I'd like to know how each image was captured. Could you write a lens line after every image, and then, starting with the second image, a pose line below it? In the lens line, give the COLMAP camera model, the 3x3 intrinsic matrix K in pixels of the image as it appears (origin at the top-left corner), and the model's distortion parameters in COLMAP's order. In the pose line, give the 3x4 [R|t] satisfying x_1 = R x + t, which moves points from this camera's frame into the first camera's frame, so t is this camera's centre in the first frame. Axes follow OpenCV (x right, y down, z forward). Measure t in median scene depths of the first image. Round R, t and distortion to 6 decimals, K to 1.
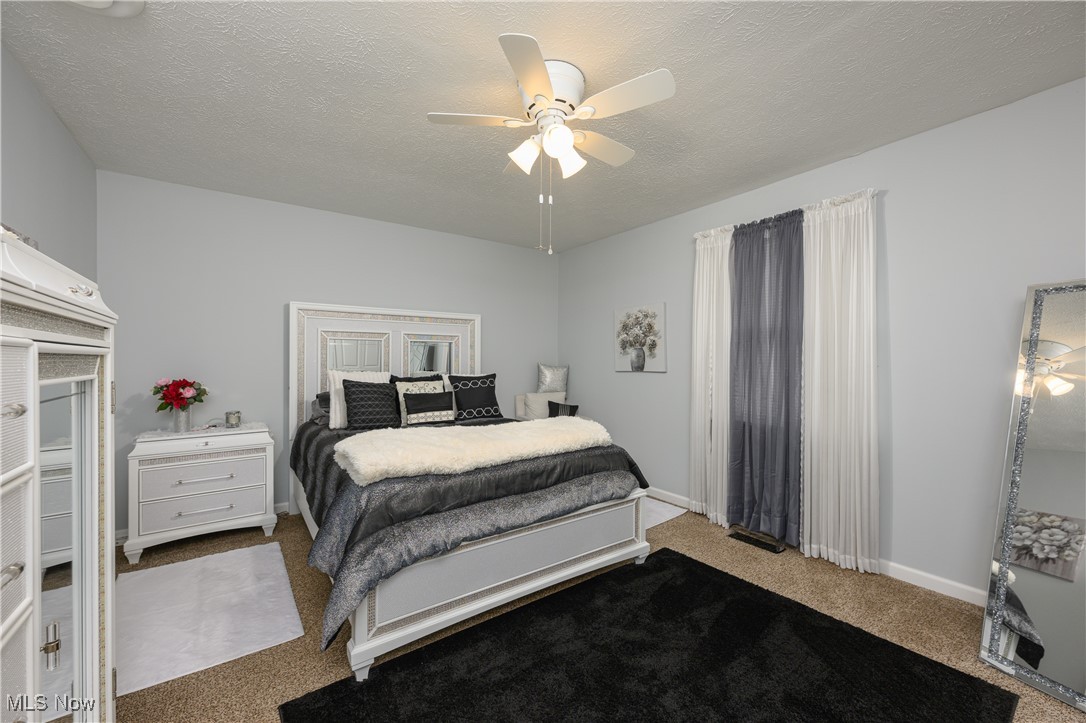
lens RADIAL K [[424.4, 0, 543.0], [0, 424.4, 361.5], [0, 0, 1]] dist [0.000578, 0.000023]
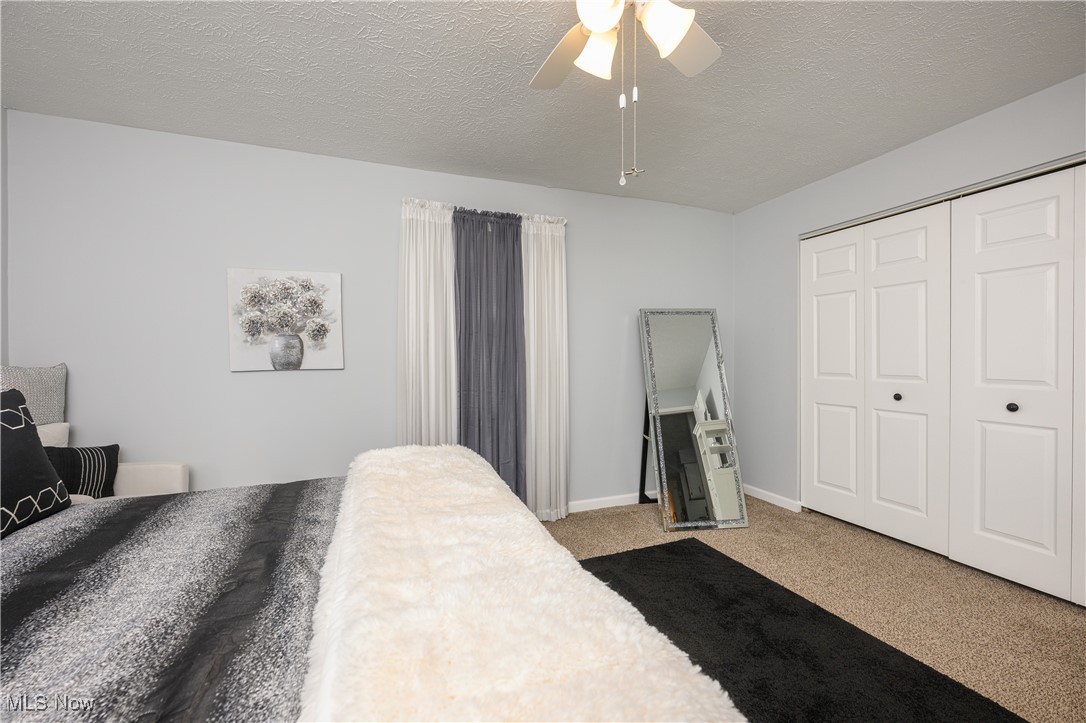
lens RADIAL K [[424.4, 0, 543.0], [0, 424.4, 361.5], [0, 0, 1]] dist [0.000578, 0.000023]
pose [[0.257739, -0.014812, 0.966101, -0.314882], [0.005797, 0.999888, 0.013783, 0.003473], [-0.966197, 0.002048, 0.257796, 0.463228]]
